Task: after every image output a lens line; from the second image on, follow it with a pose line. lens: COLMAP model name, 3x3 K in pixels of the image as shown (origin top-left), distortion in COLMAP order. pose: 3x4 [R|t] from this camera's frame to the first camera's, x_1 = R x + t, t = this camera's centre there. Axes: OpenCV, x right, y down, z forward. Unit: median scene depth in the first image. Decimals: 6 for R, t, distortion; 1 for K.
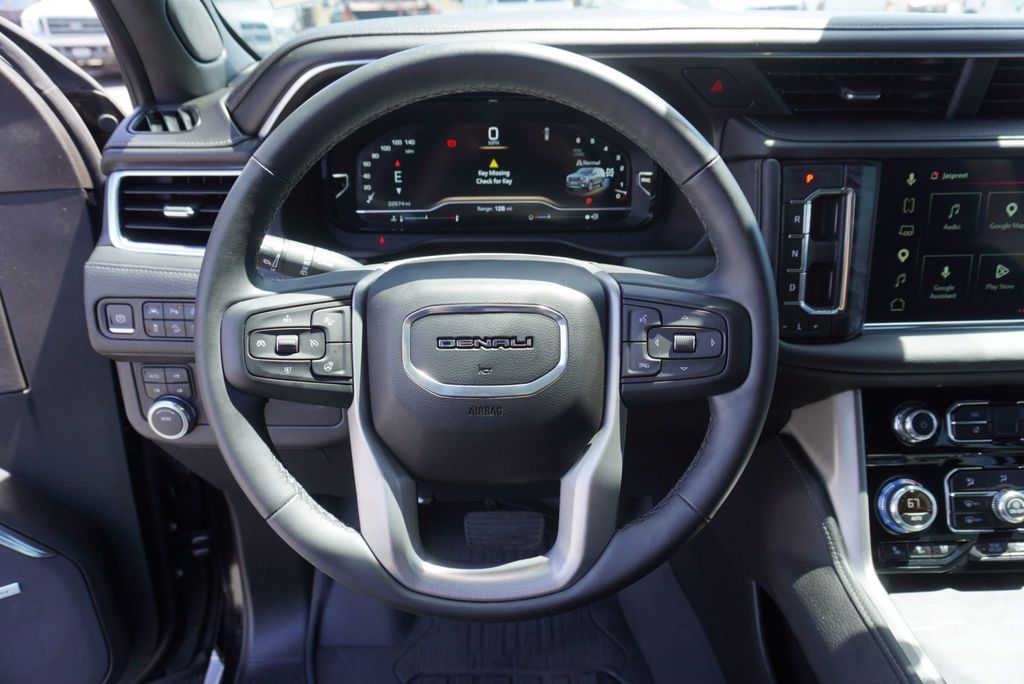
lens RADIAL K [[694.7, 0, 494.4], [0, 694.7, 348.6], [0, 0, 1]] dist [-0.044736, 0.027537]
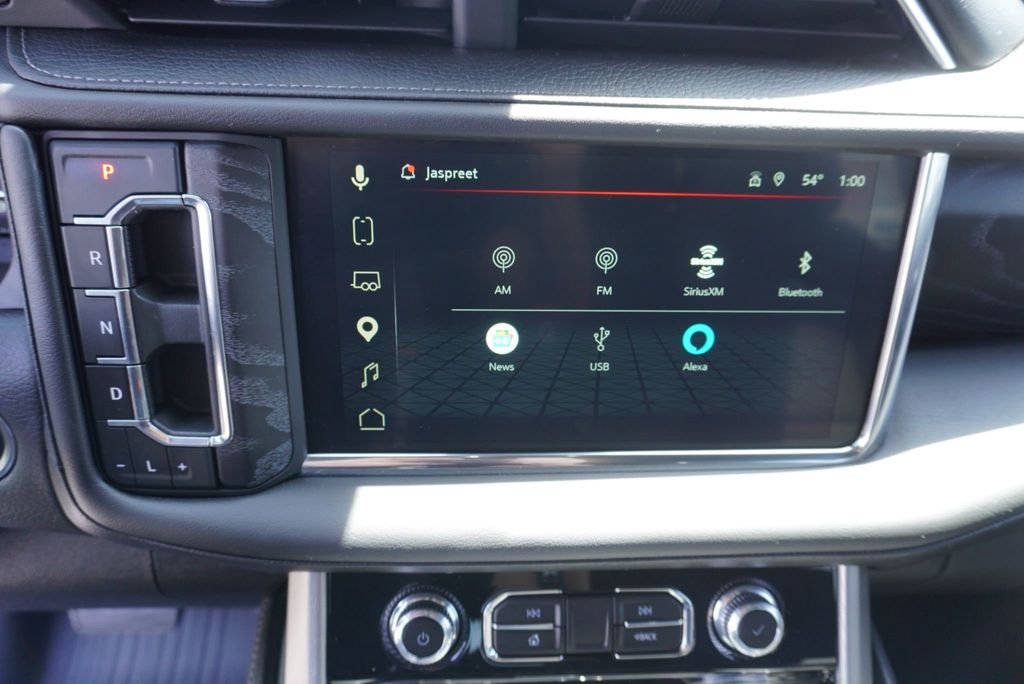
lens RADIAL K [[694.7, 0, 511.9], [0, 694.7, 346.2], [0, 0, 1]] dist [-0.044736, 0.027537]
pose [[0.996746, 0.025647, 0.076411, 0.634355], [-0.032160, 0.995838, 0.085273, -0.162651], [-0.073906, -0.087453, 0.993423, 0.467022]]
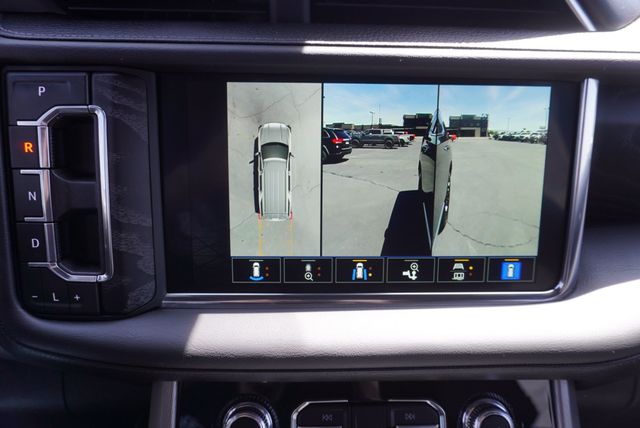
lens RADIAL K [[434.2, 0, 320.4], [0, 434.2, 213.6], [0, 0, 1]] dist [-0.044736, 0.027537]
pose [[0.998736, 0.030070, 0.040268, 0.666175], [-0.026198, 0.995279, -0.093452, -0.080157], [-0.042888, 0.092279, 0.994809, 0.510708]]
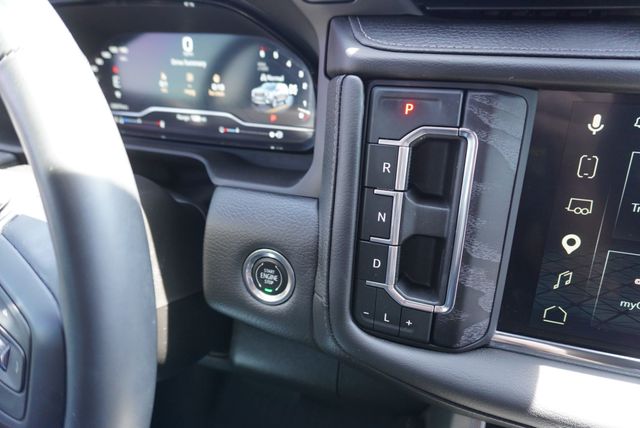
lens RADIAL K [[434.2, 0, 314.4], [0, 434.2, 216.0], [0, 0, 1]] dist [-0.044736, 0.027537]
pose [[0.939775, 0.155578, -0.304333, 0.469224], [-0.146478, 0.987811, 0.052658, -0.141193], [0.308816, -0.004909, 0.951109, 0.527790]]
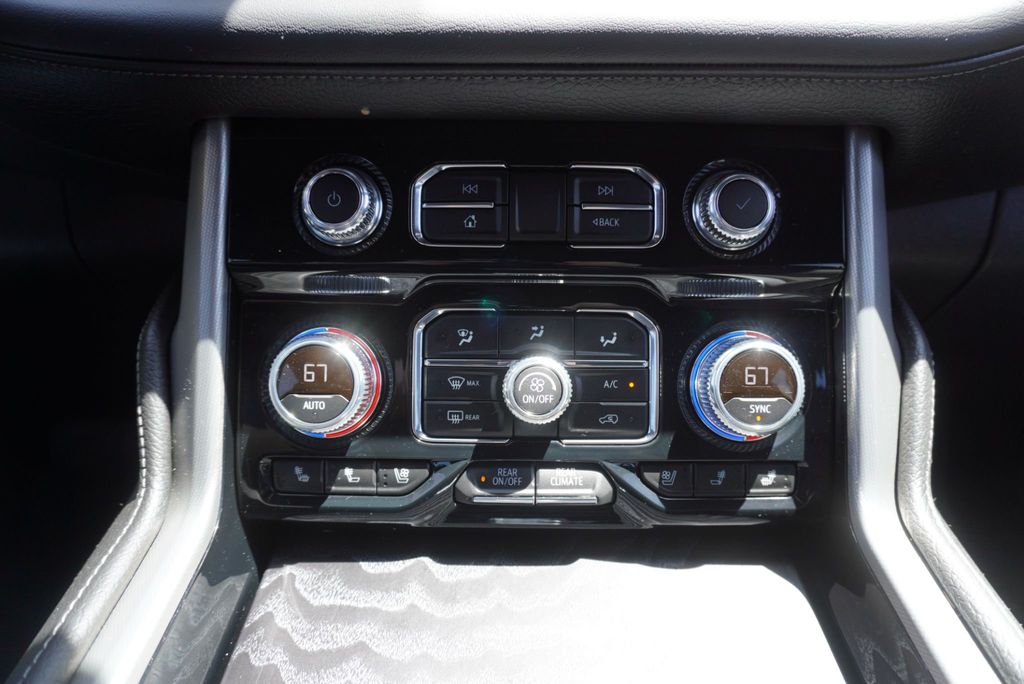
lens RADIAL K [[694.7, 0, 517.6], [0, 694.7, 350.1], [0, 0, 1]] dist [-0.044736, 0.027537]
pose [[0.999052, 0.038097, 0.021053, 0.724937], [-0.039419, 0.997011, 0.066445, 0.171252], [-0.018458, -0.067212, 0.997568, 0.526095]]
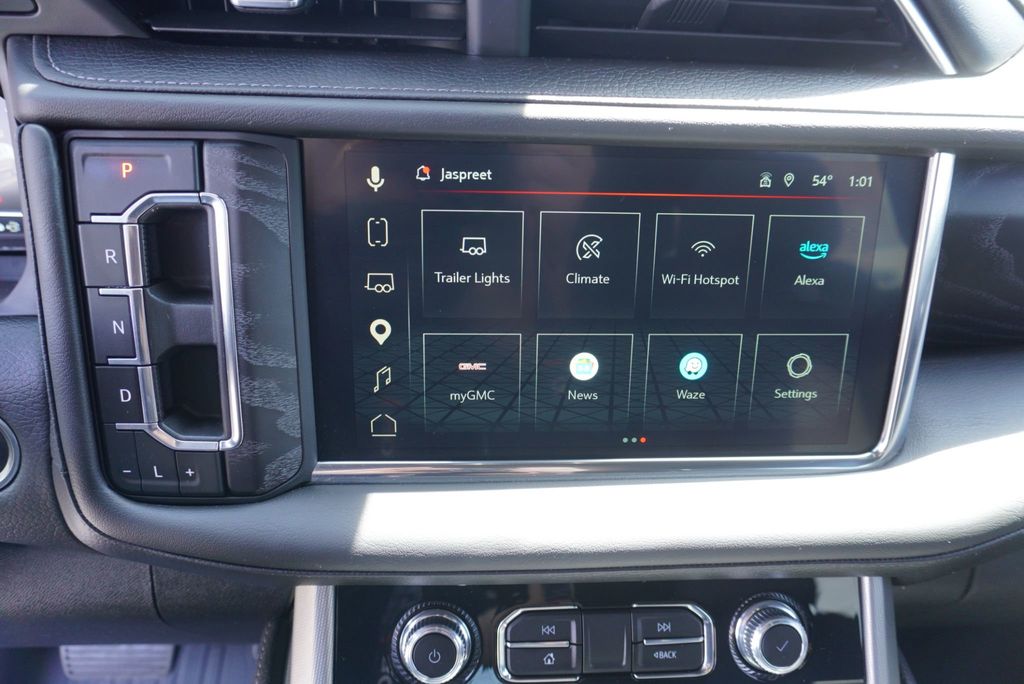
lens RADIAL K [[694.7, 0, 513.4], [0, 694.7, 344.2], [0, 0, 1]] dist [-0.044736, 0.027537]
pose [[0.996790, 0.025992, 0.075729, 0.626211], [-0.026694, 0.999609, 0.008268, -0.127764], [-0.075484, -0.010263, 0.997094, 0.469374]]
